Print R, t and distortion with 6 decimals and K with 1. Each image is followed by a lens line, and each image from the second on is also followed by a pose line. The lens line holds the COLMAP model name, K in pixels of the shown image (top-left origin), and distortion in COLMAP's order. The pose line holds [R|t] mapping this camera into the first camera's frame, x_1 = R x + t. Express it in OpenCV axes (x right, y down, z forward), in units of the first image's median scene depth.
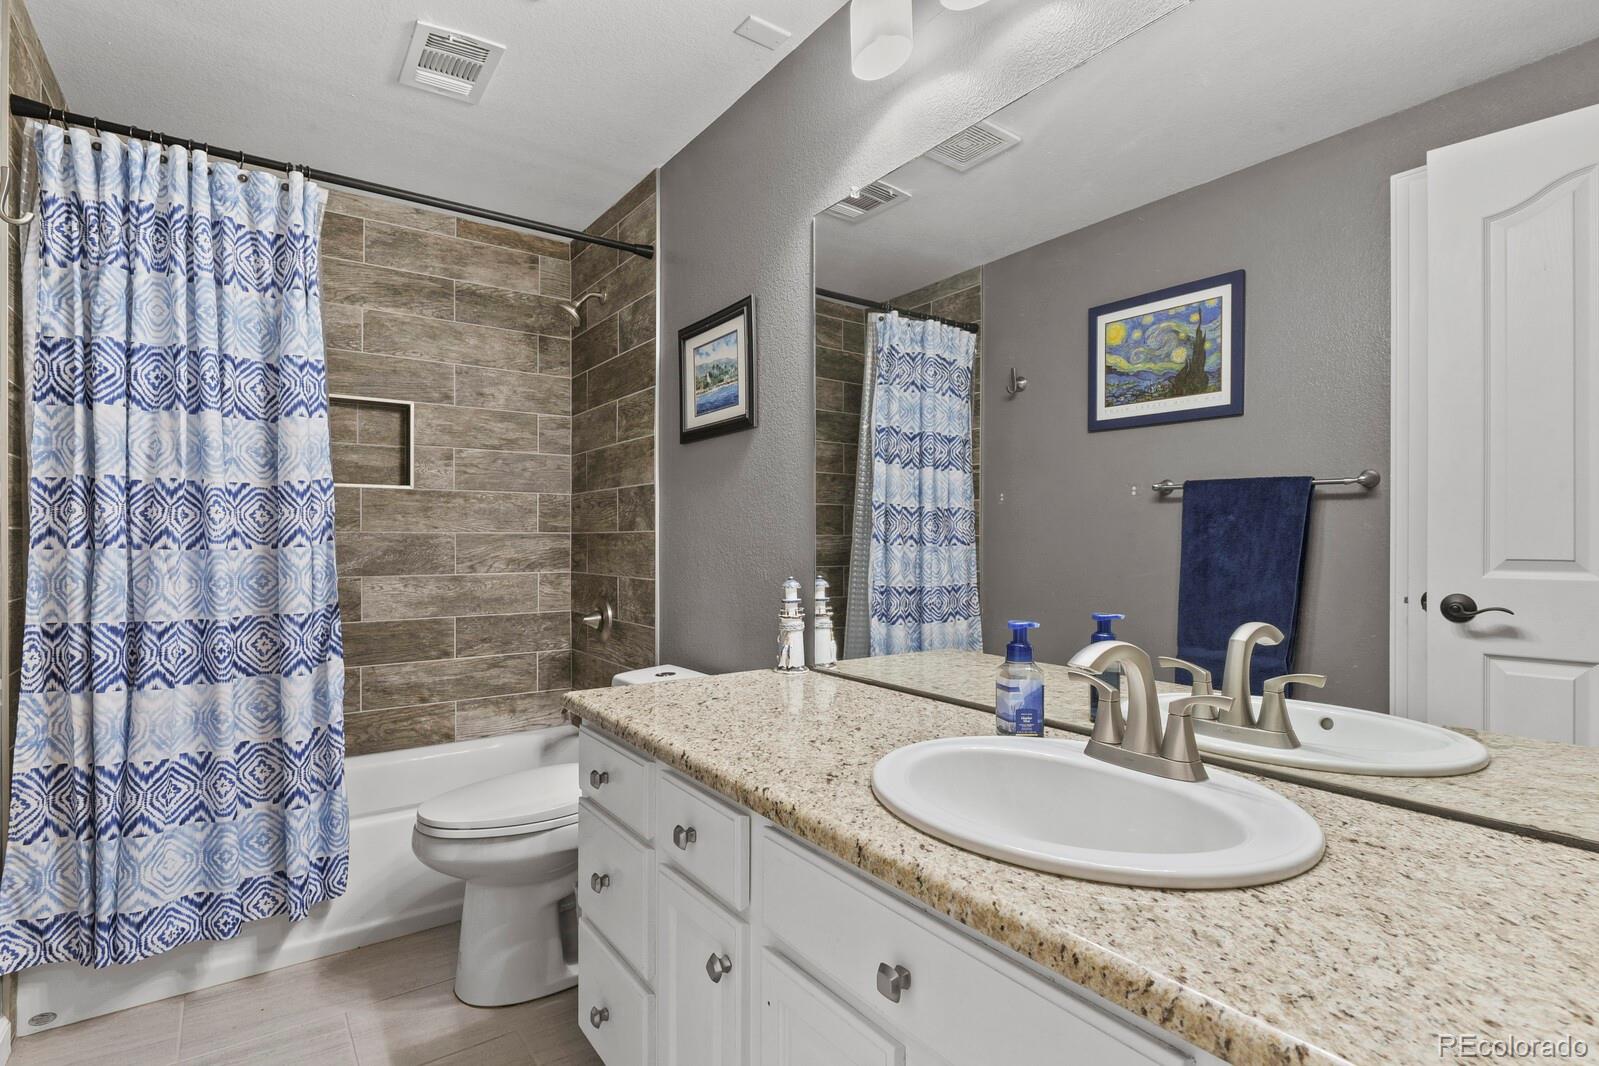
lens RADIAL K [[772.6, 0, 797.9], [0, 772.6, 537.1], [0, 0, 1]] dist [-0.000987, -0.004613]
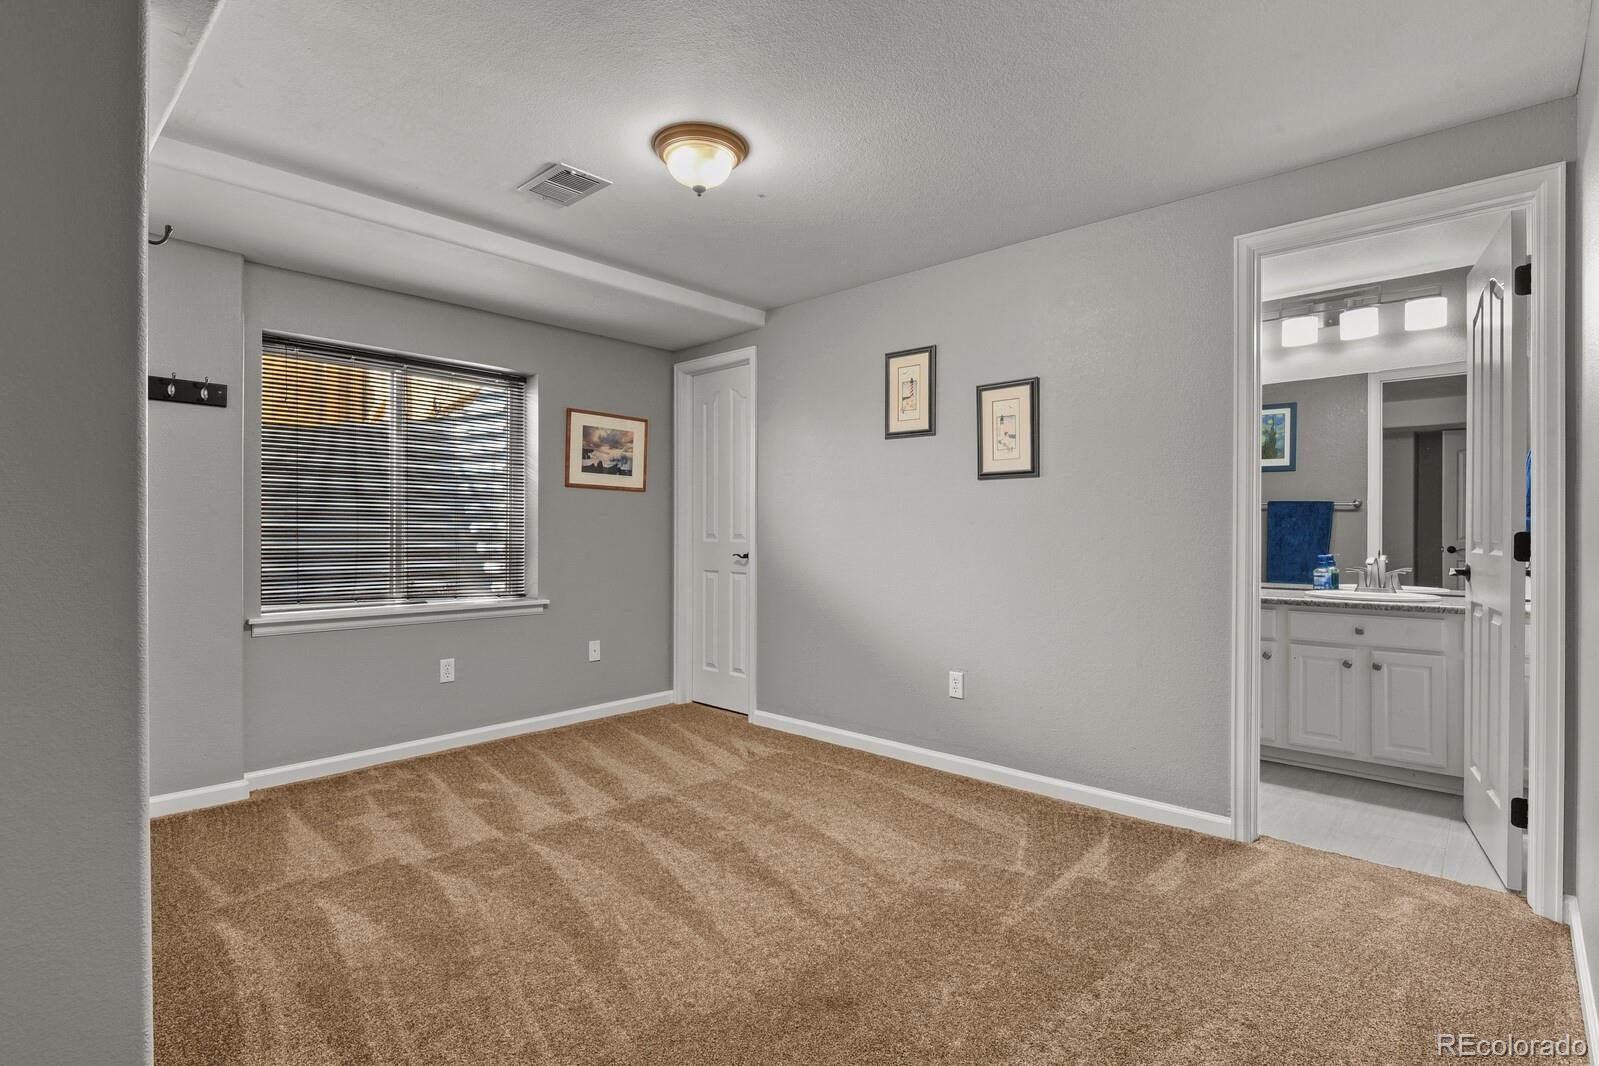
lens RADIAL K [[772.6, 0, 801.7], [0, 772.6, 532.3], [0, 0, 1]] dist [-0.000987, -0.004613]
pose [[0.978895, 0.002963, 0.204343, -1.224654], [-0.004068, 0.999979, 0.004986, 0.006249], [-0.204324, -0.005712, 0.978887, -0.825685]]
